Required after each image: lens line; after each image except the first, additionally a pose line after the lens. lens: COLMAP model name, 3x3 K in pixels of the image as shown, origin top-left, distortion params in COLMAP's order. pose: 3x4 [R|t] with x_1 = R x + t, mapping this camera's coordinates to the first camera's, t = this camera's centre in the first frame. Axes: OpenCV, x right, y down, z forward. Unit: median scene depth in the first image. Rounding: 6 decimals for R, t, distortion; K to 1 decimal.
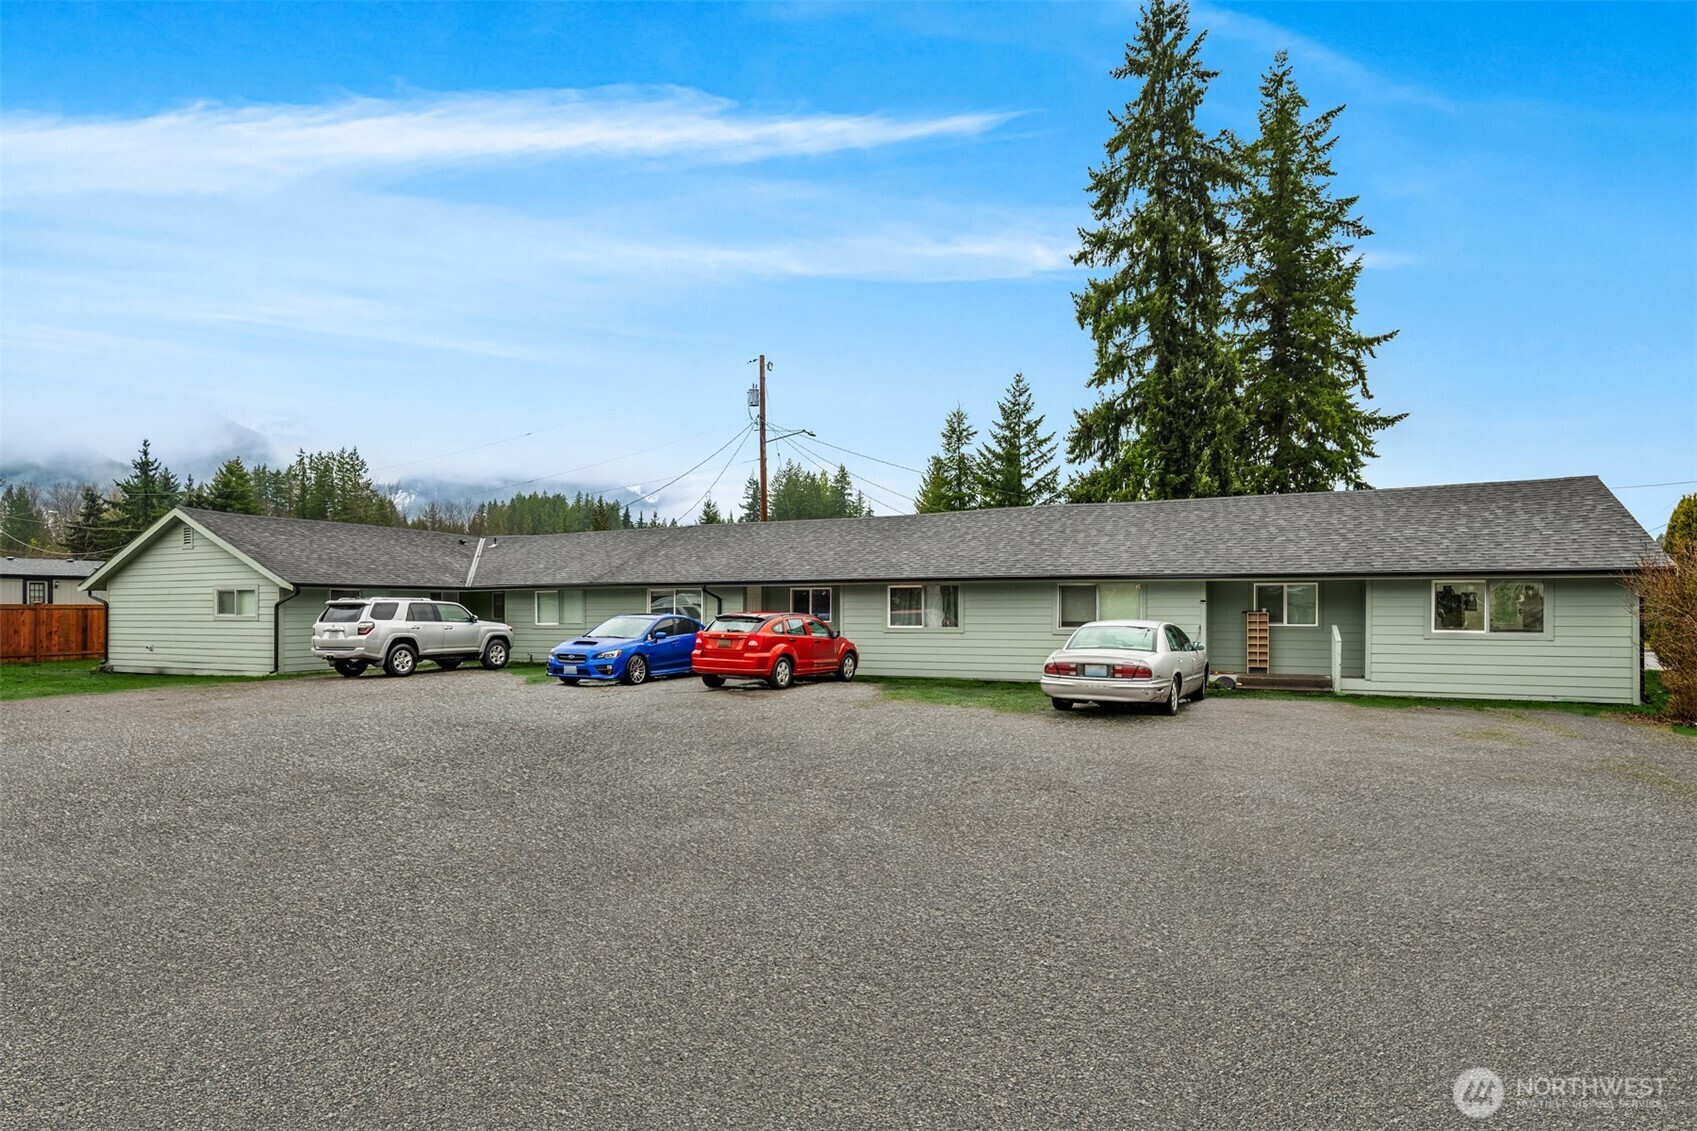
lens RADIAL K [[915.9, 0, 853.8], [0, 915.9, 637.2], [0, 0, 1]] dist [-0.003131, -0.001377]
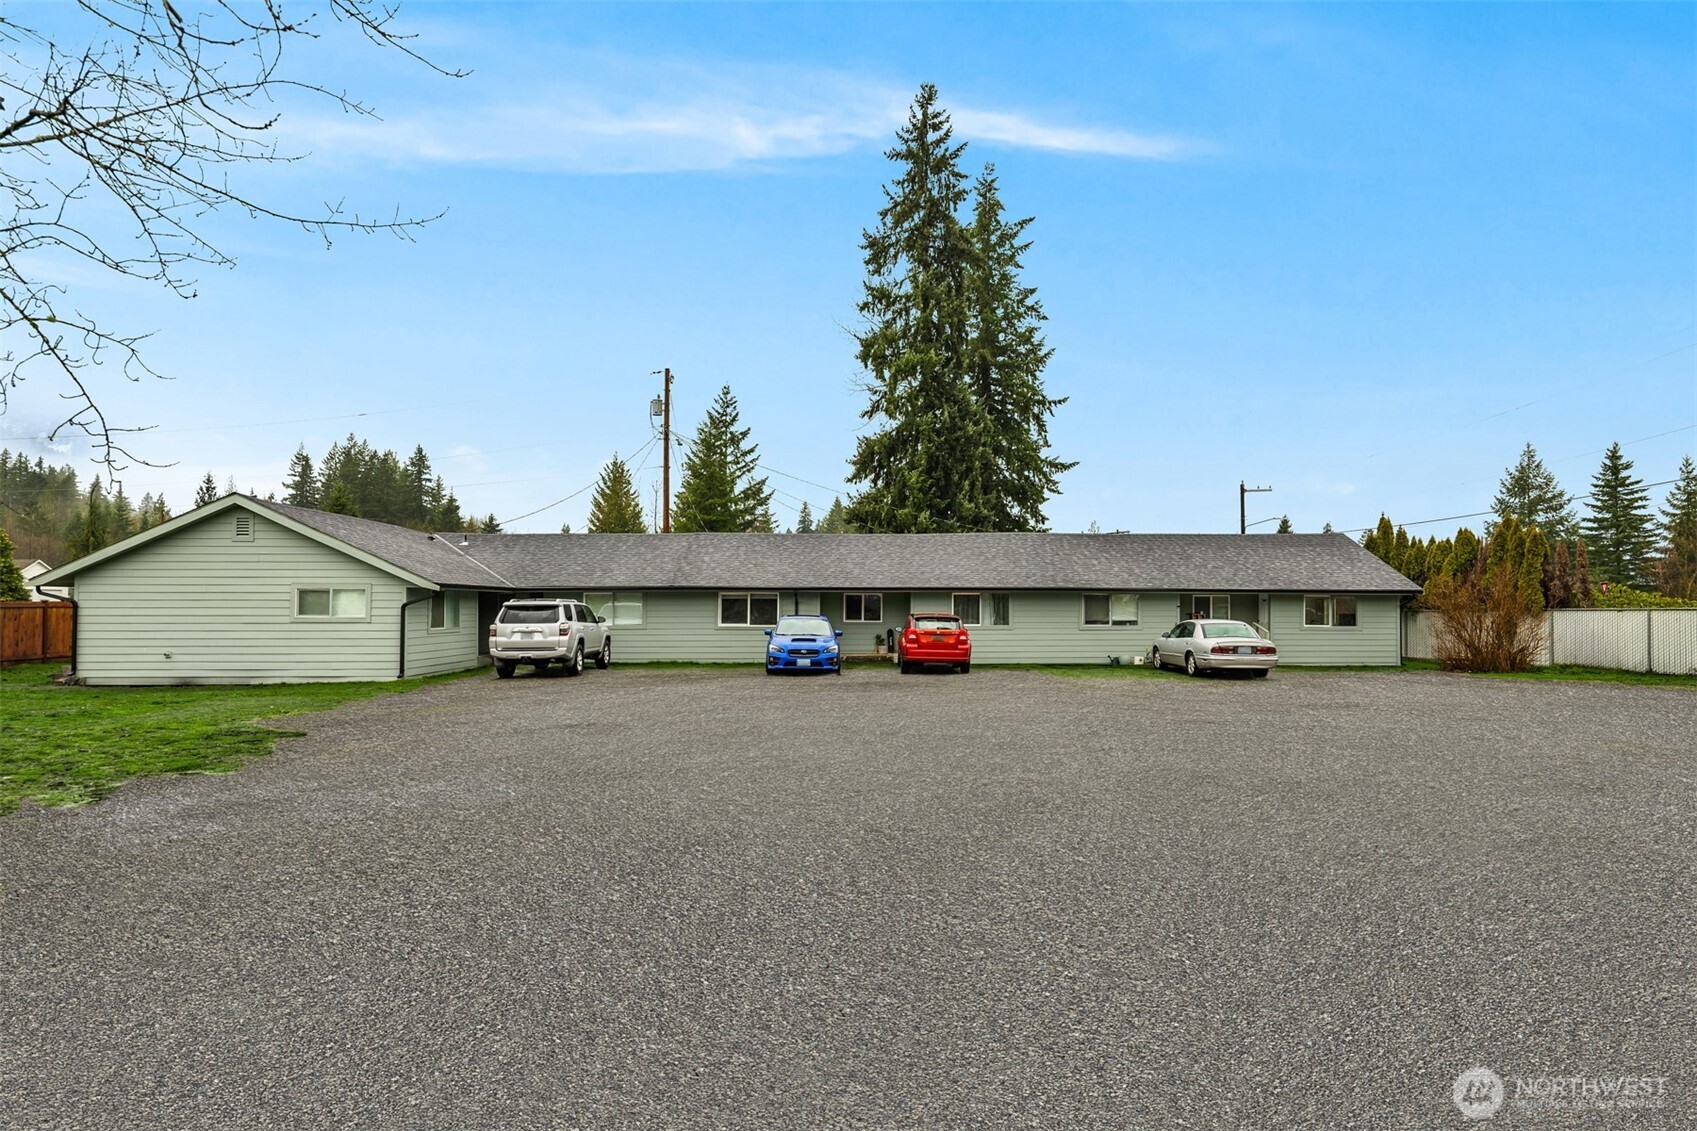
lens RADIAL K [[965.1, 0, 844.4], [0, 965.1, 626.1], [0, 0, 1]] dist [-0.001758, -0.000360]
pose [[0.876279, -0.005468, 0.481772, -0.376116], [0.011660, 0.999883, -0.009861, 0.000595], [-0.481662, 0.014258, 0.876241, -0.051814]]
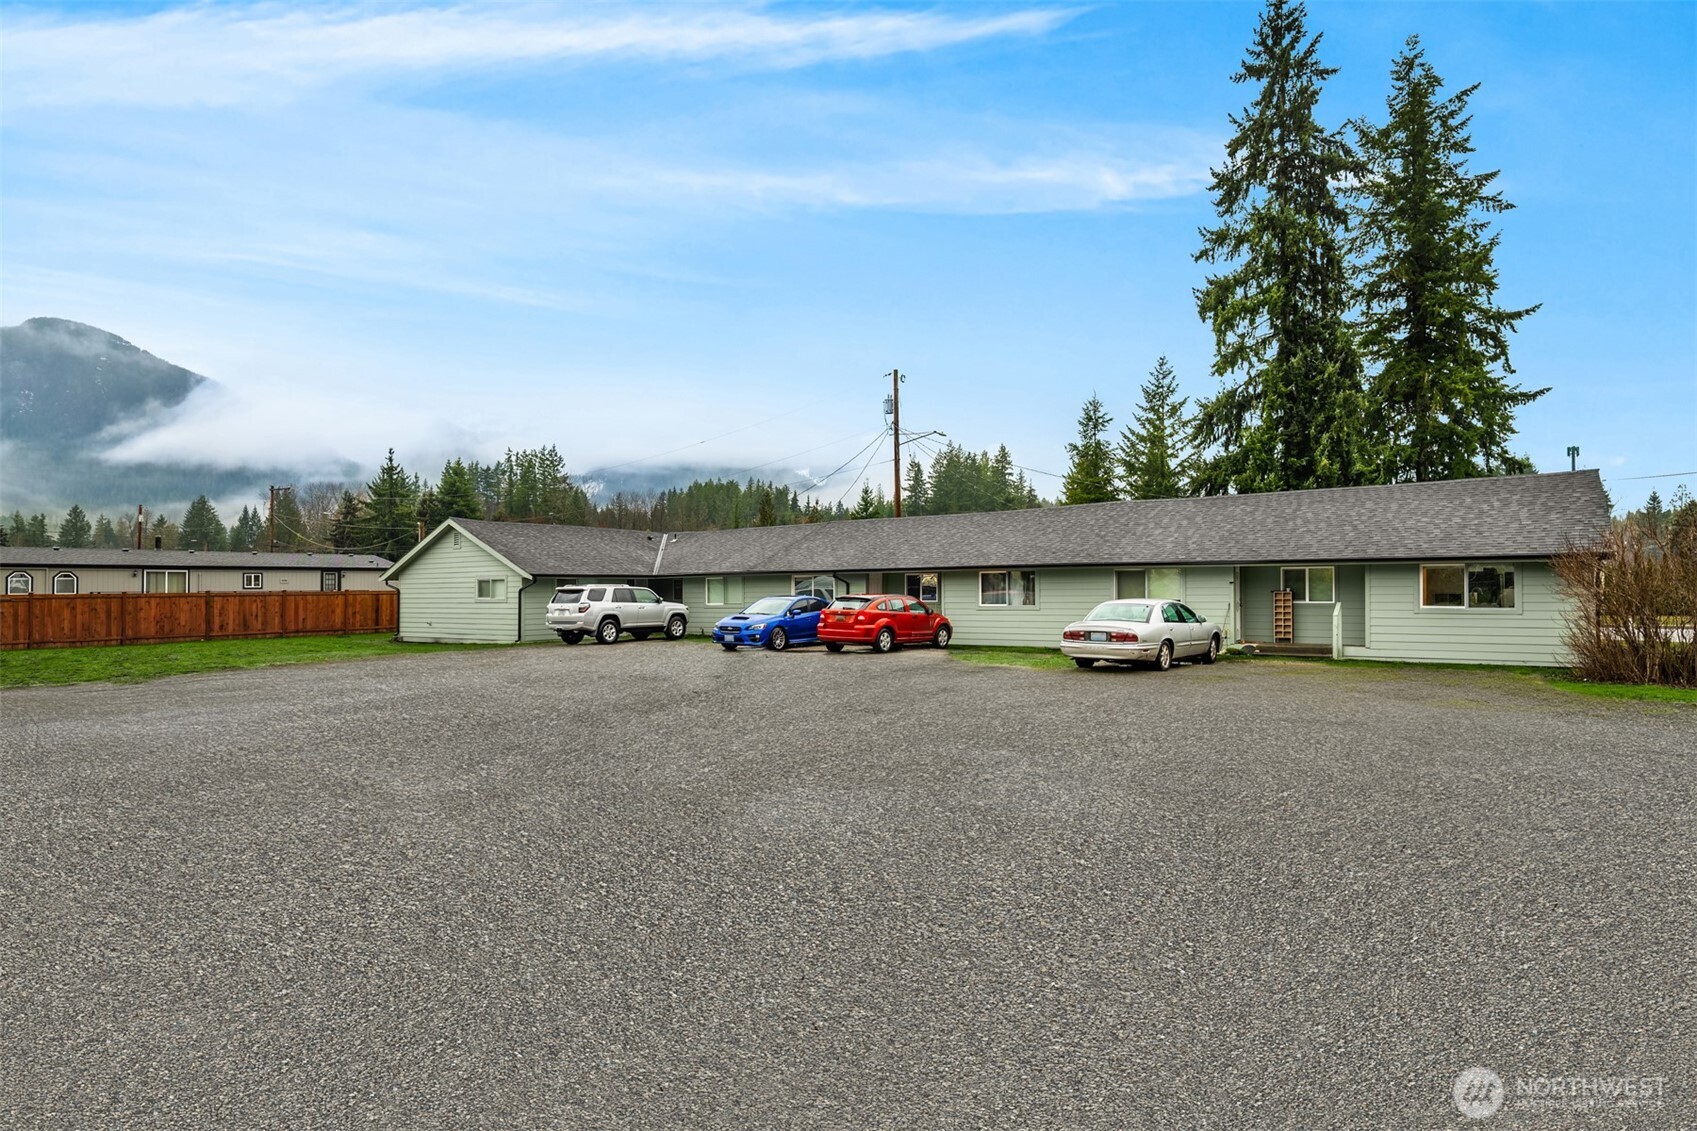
lens RADIAL K [[936.3, 0, 856.8], [0, 936.3, 608.4], [0, 0, 1]] dist [-0.003180, -0.001130]
pose [[0.983665, -0.003394, -0.179979, 0.051332], [0.001733, 0.999954, -0.009388, 0.002278], [0.180003, 0.008923, 0.983626, -0.133443]]
